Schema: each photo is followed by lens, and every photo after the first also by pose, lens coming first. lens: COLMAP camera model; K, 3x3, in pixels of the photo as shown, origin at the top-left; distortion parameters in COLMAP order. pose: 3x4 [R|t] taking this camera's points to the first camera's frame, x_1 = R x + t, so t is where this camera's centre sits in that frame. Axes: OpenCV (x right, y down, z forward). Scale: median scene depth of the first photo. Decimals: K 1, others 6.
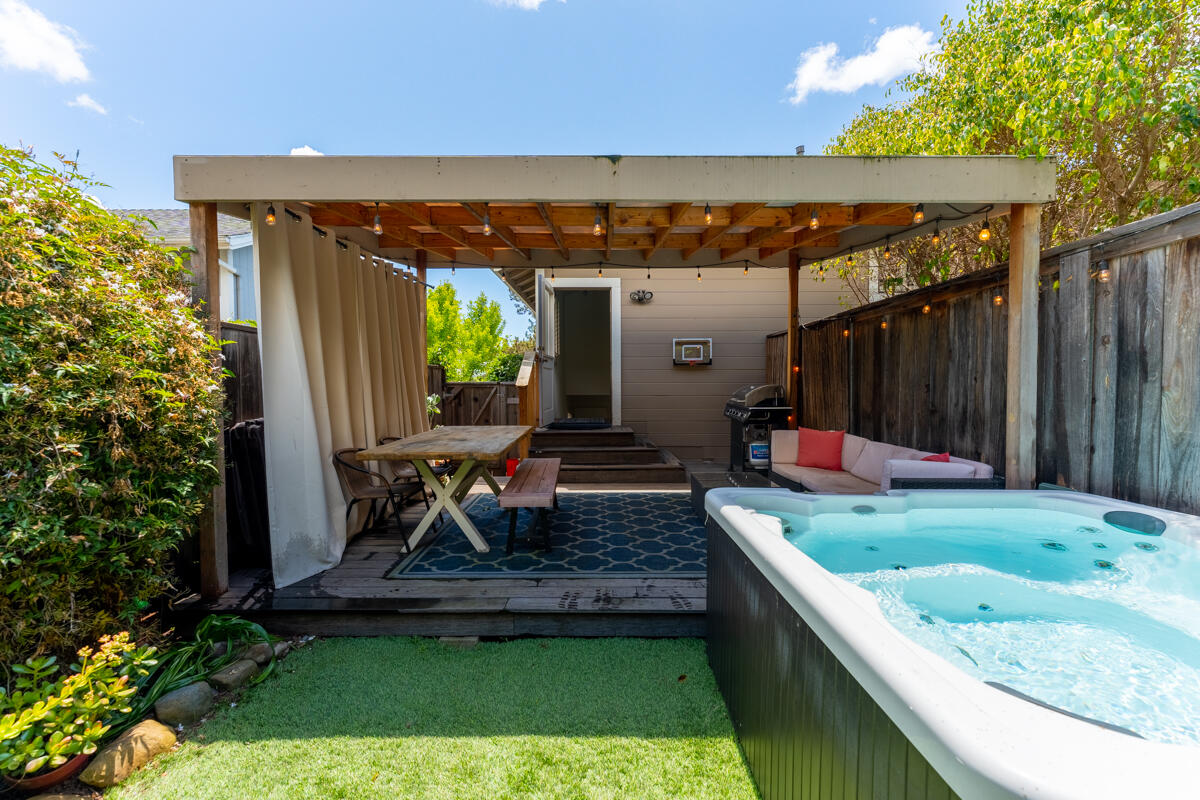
lens RADIAL K [[470.9, 0, 600.0], [0, 470.9, 400.0], [0, 0, 1]] dist [0.000152, 0.000018]
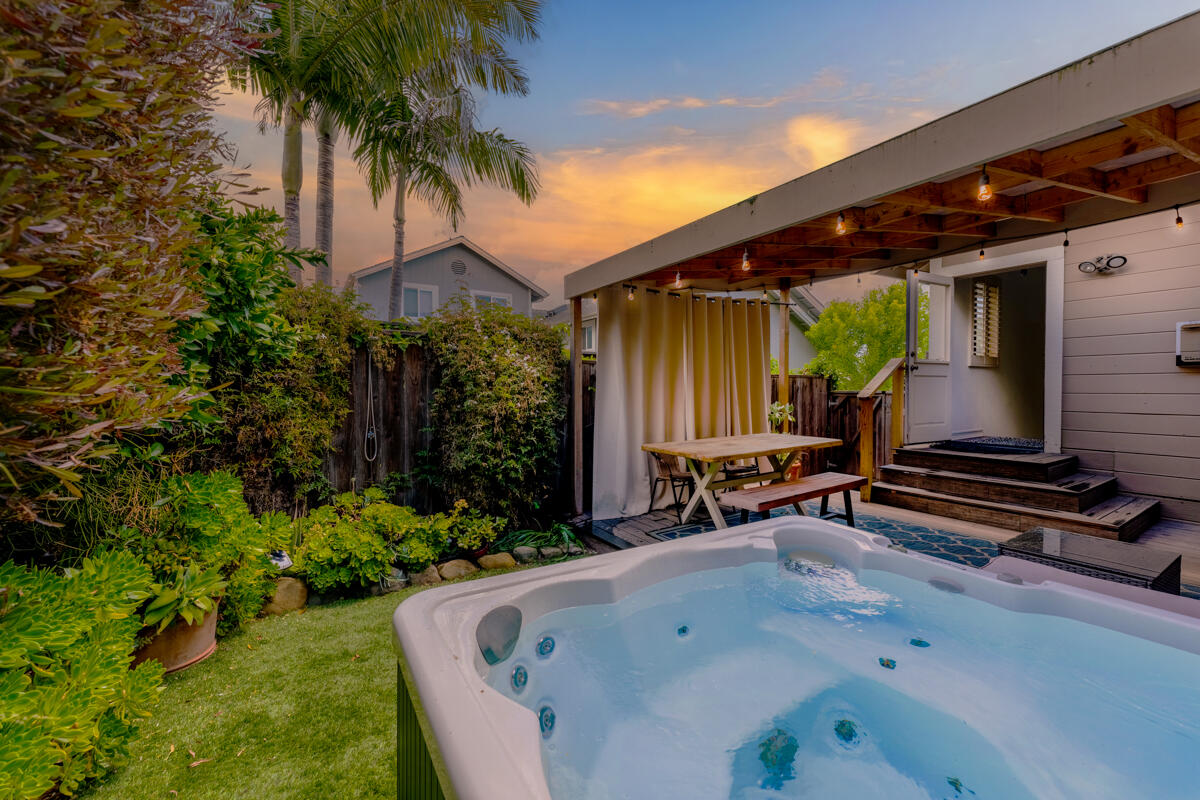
lens RADIAL K [[470.9, 0, 600.0], [0, 470.9, 400.0], [0, 0, 1]] dist [0.000152, 0.000018]
pose [[0.540498, 0.025813, -0.840949, 0.649902], [-0.026230, 0.999560, 0.013823, -0.044145], [0.840936, 0.014587, 0.540938, 0.095108]]
